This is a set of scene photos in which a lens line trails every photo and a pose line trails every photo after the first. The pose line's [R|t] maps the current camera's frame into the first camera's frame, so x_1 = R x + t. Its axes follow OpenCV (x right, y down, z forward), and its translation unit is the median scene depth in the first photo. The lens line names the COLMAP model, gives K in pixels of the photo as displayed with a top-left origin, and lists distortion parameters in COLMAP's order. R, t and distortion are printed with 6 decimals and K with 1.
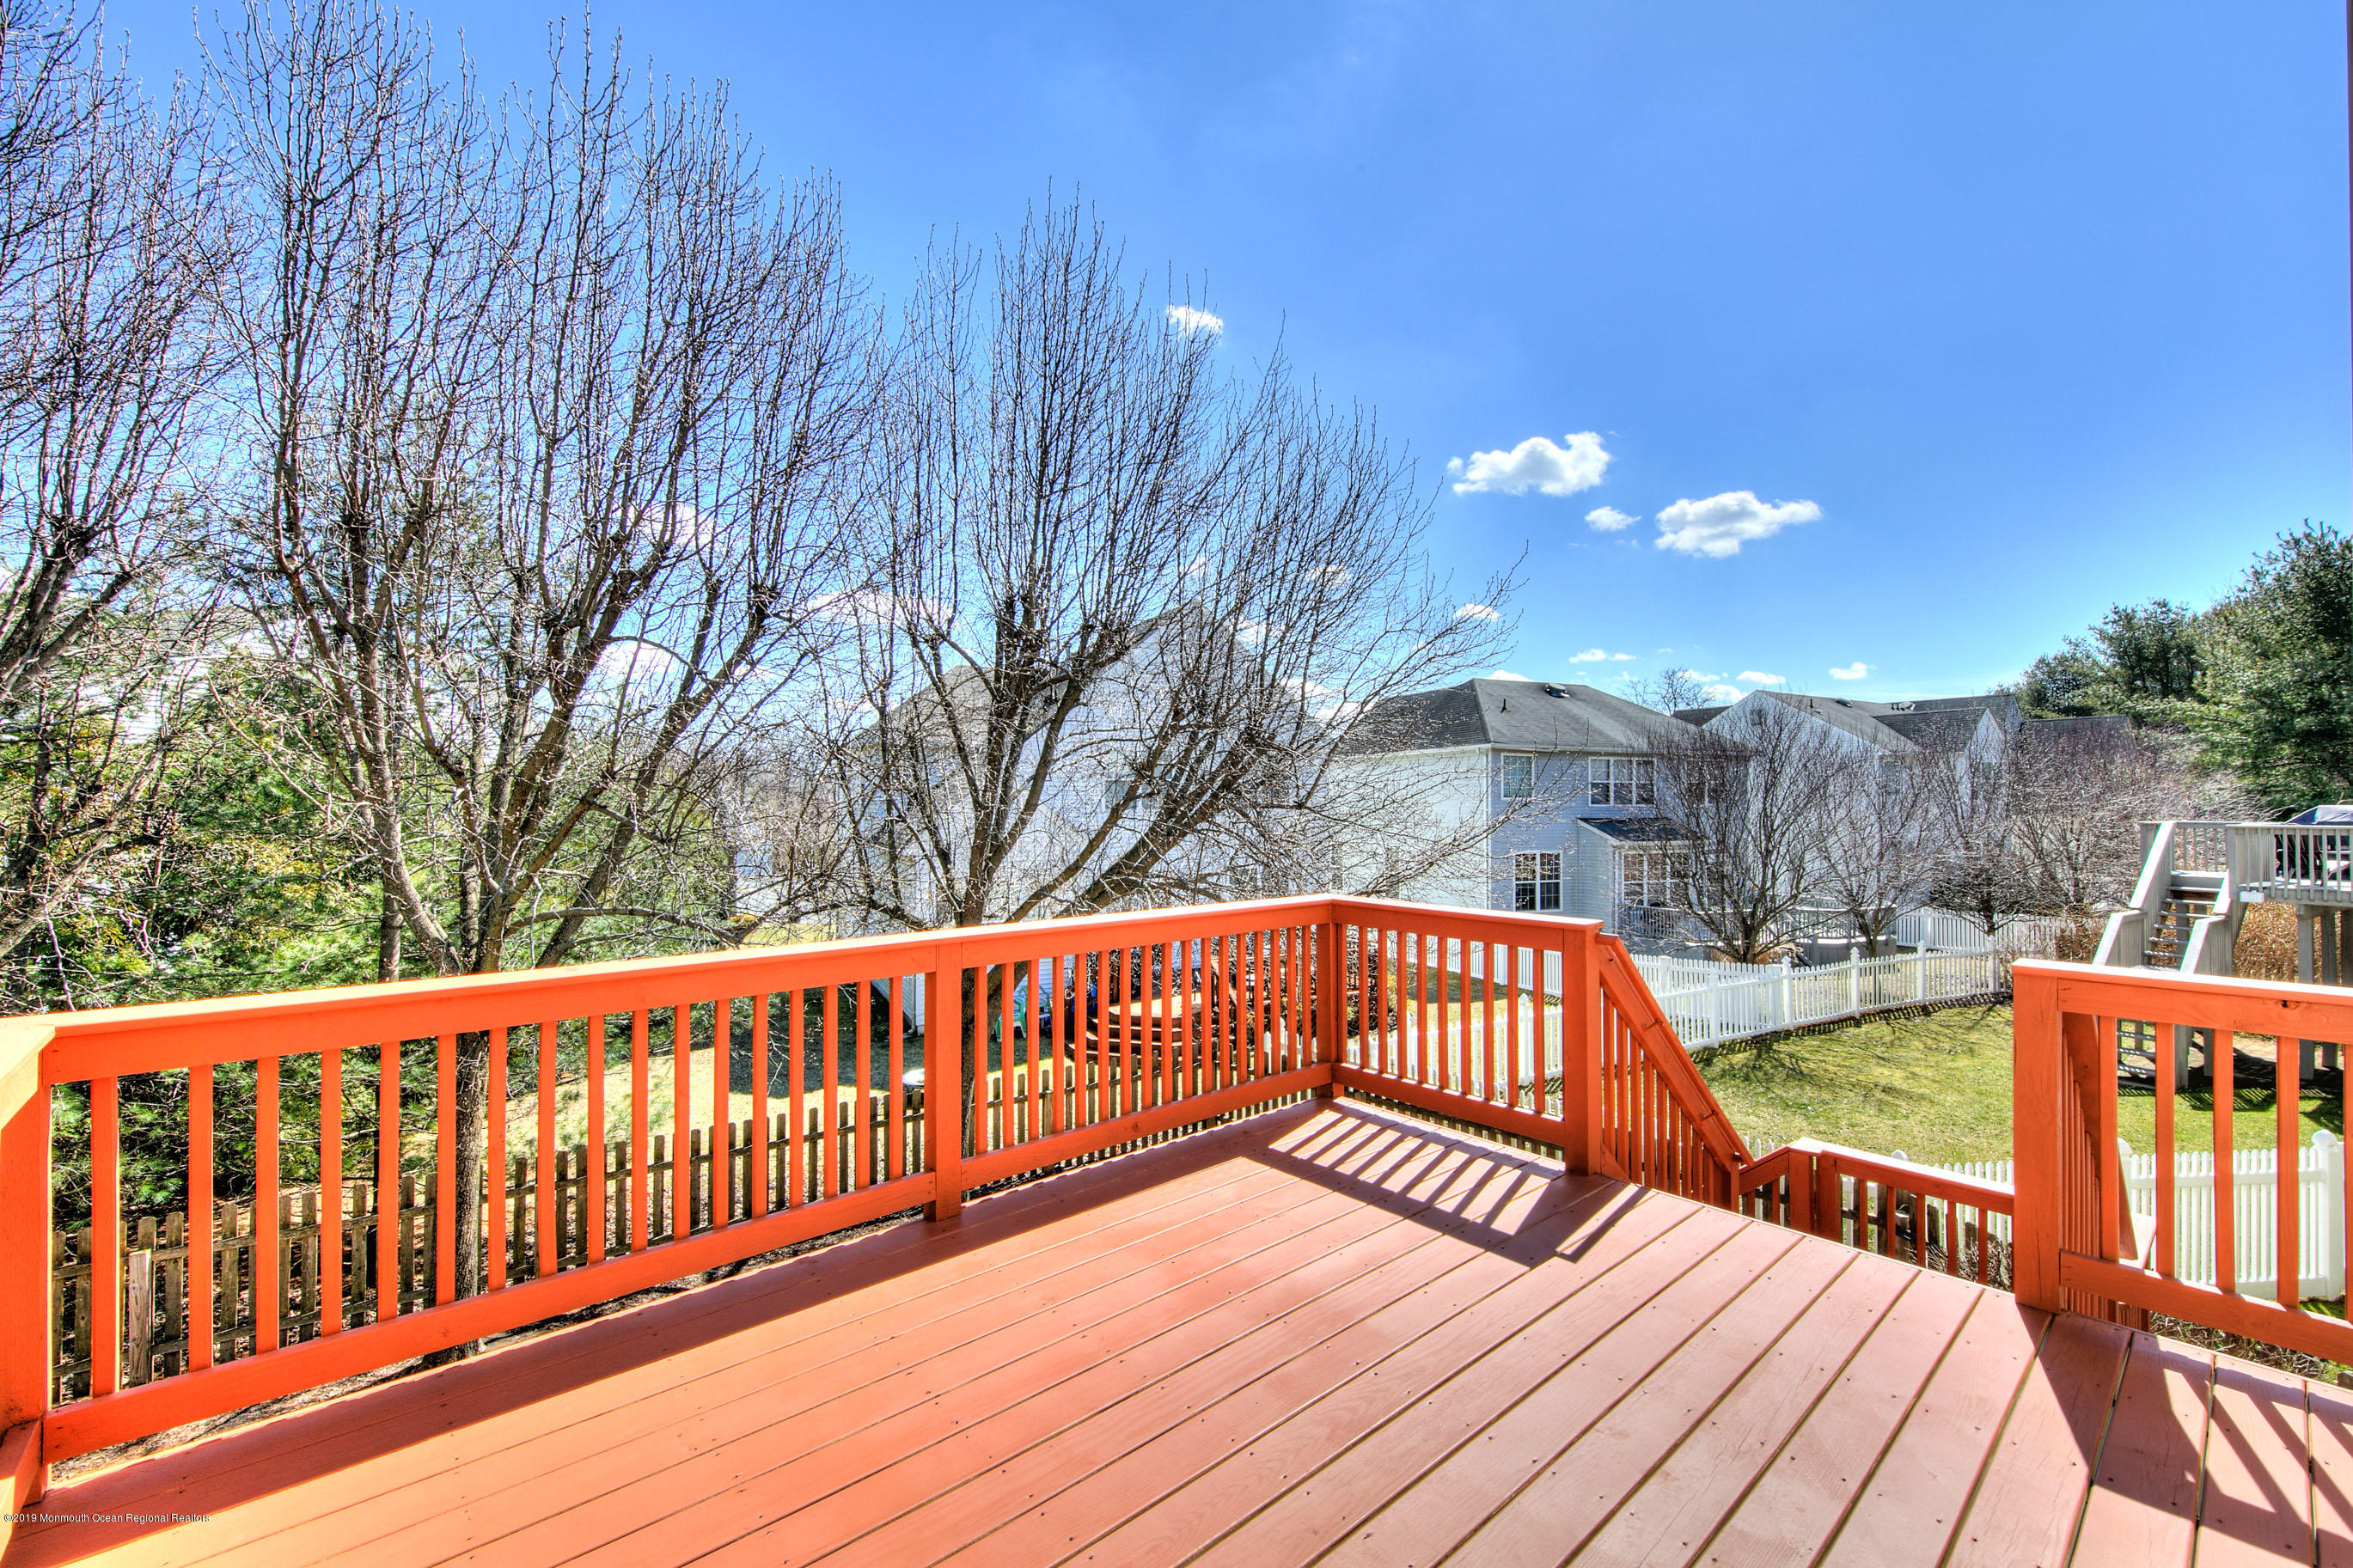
lens RADIAL K [[960.3, 0, 1176.5], [0, 960.3, 784.0], [0, 0, 1]] dist [0.022806, 0.000075]
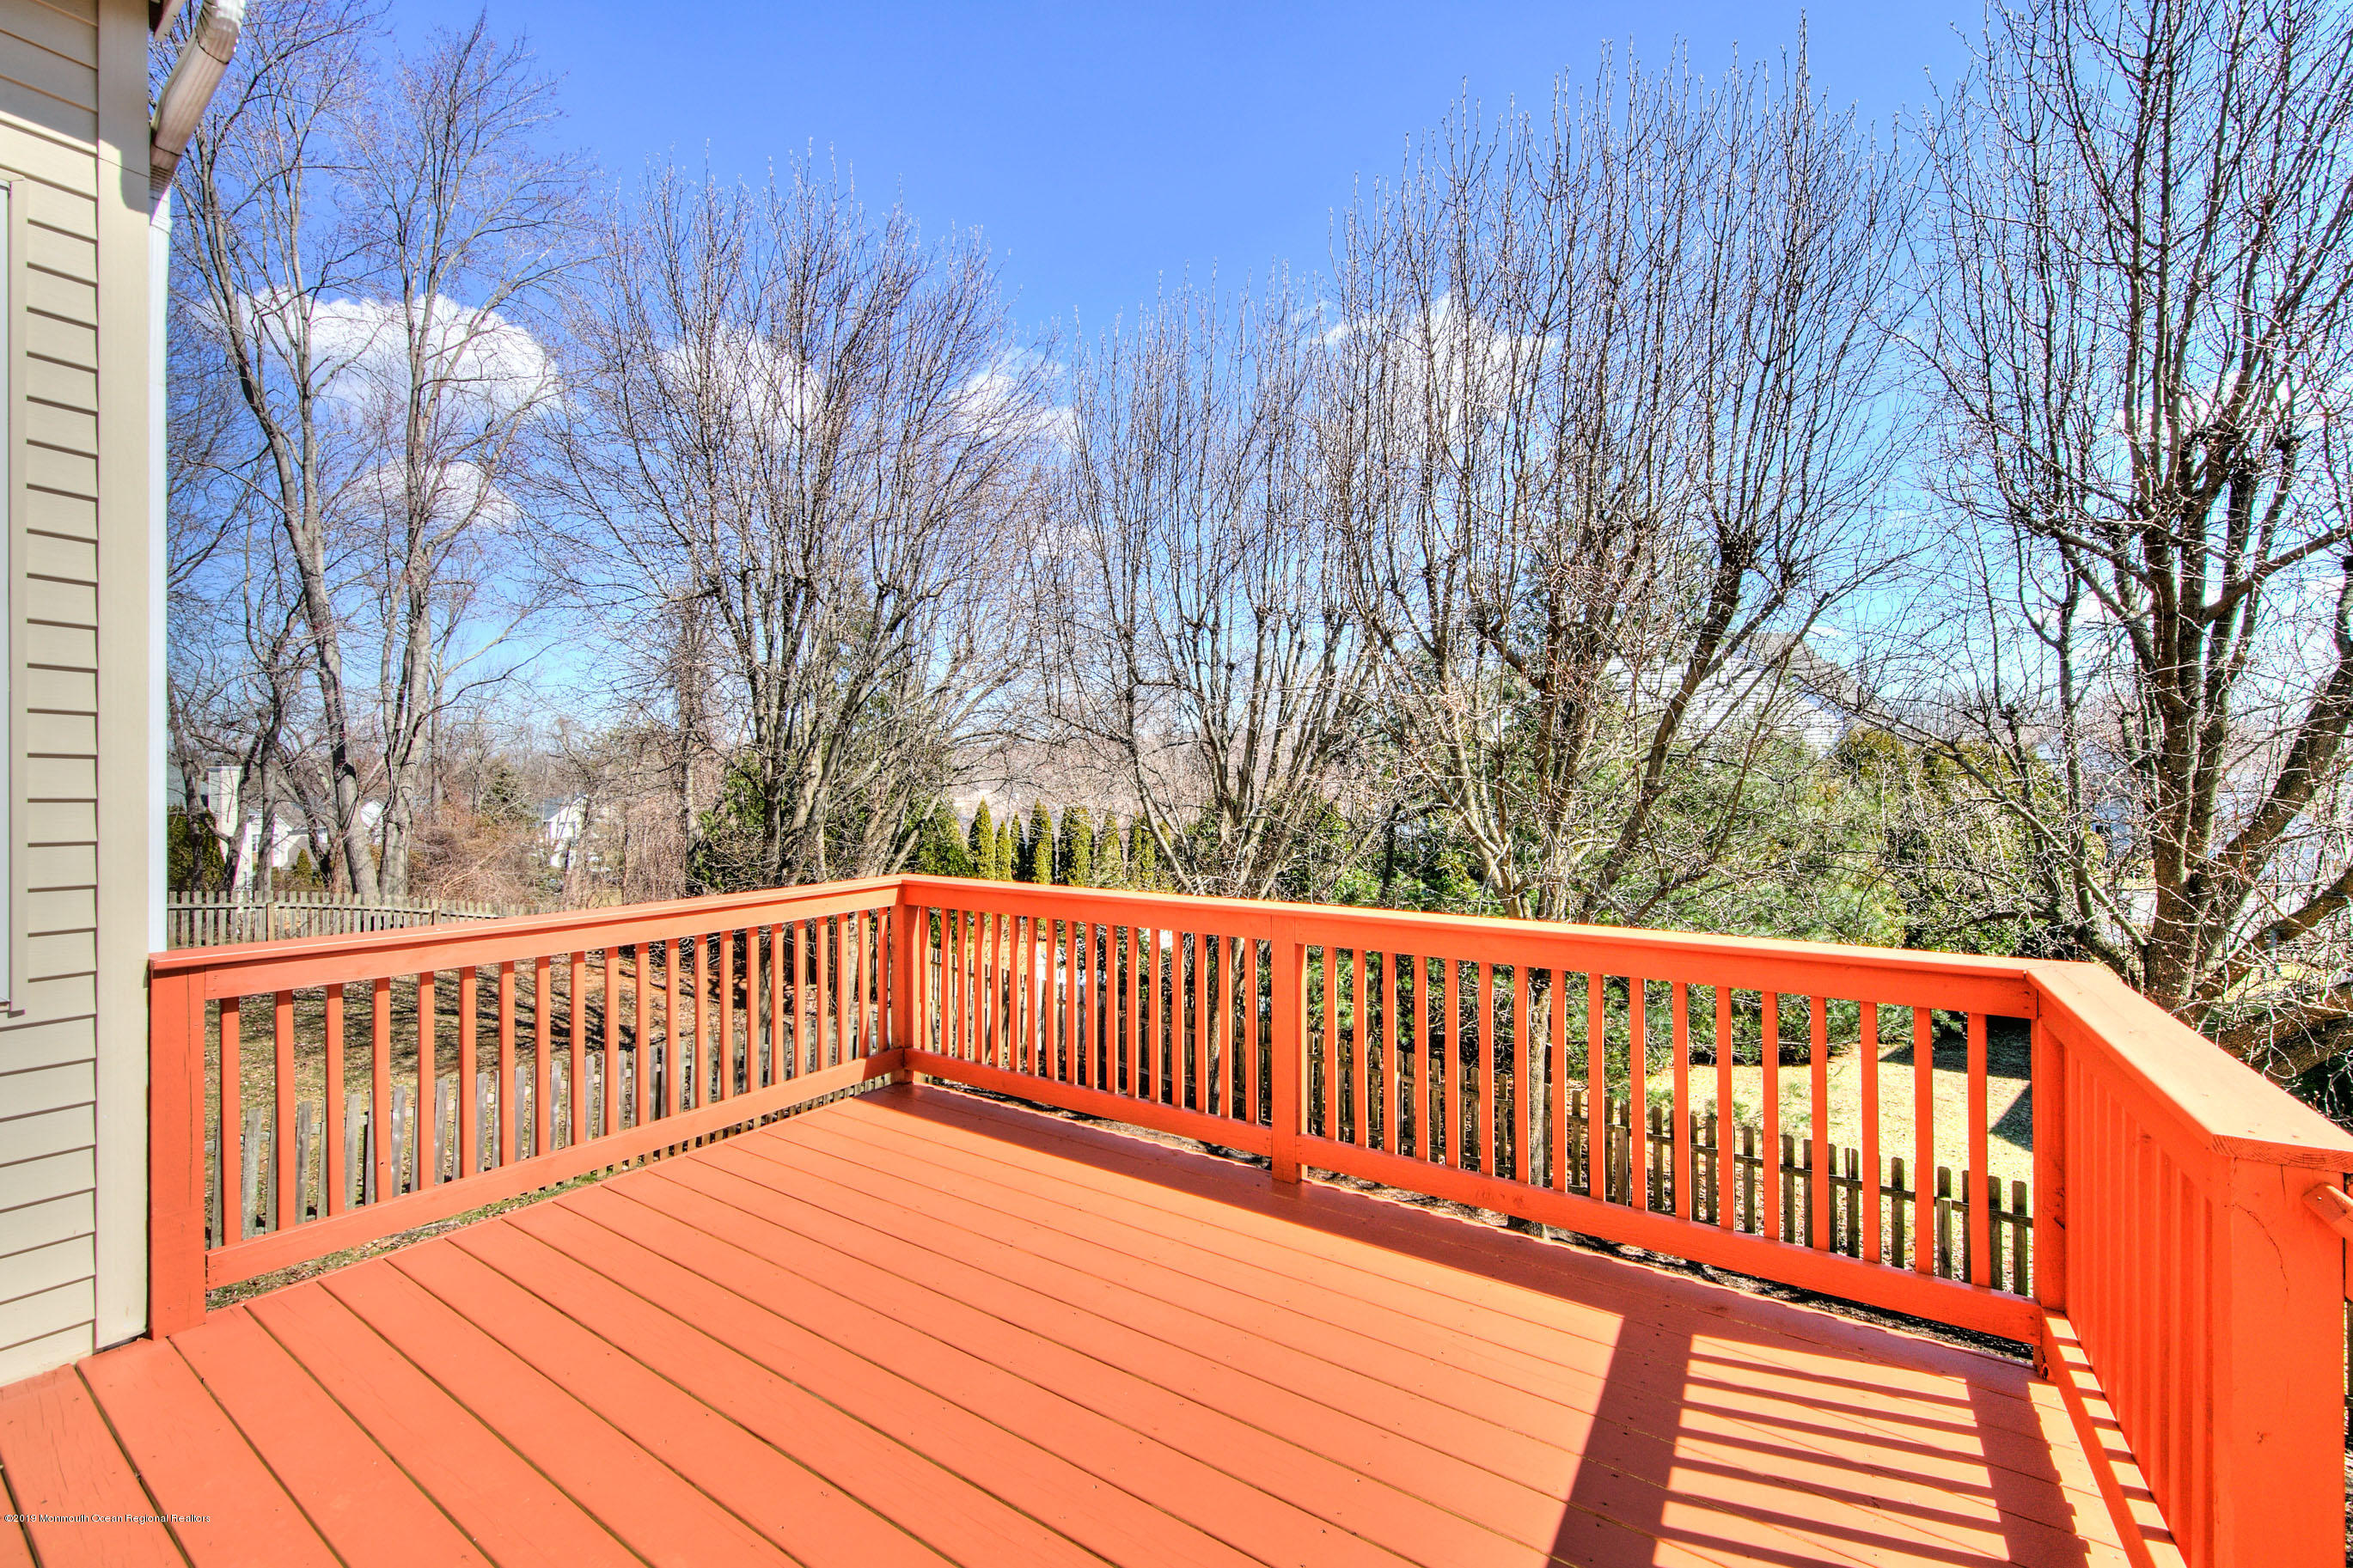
lens RADIAL K [[960.3, 0, 1176.5], [0, 960.3, 784.0], [0, 0, 1]] dist [0.022806, 0.000075]
pose [[0.269541, 0.000700, -0.962989, 0.242742], [0.019984, 0.999780, 0.006321, 0.008342], [0.962782, -0.020948, 0.269468, 0.215764]]
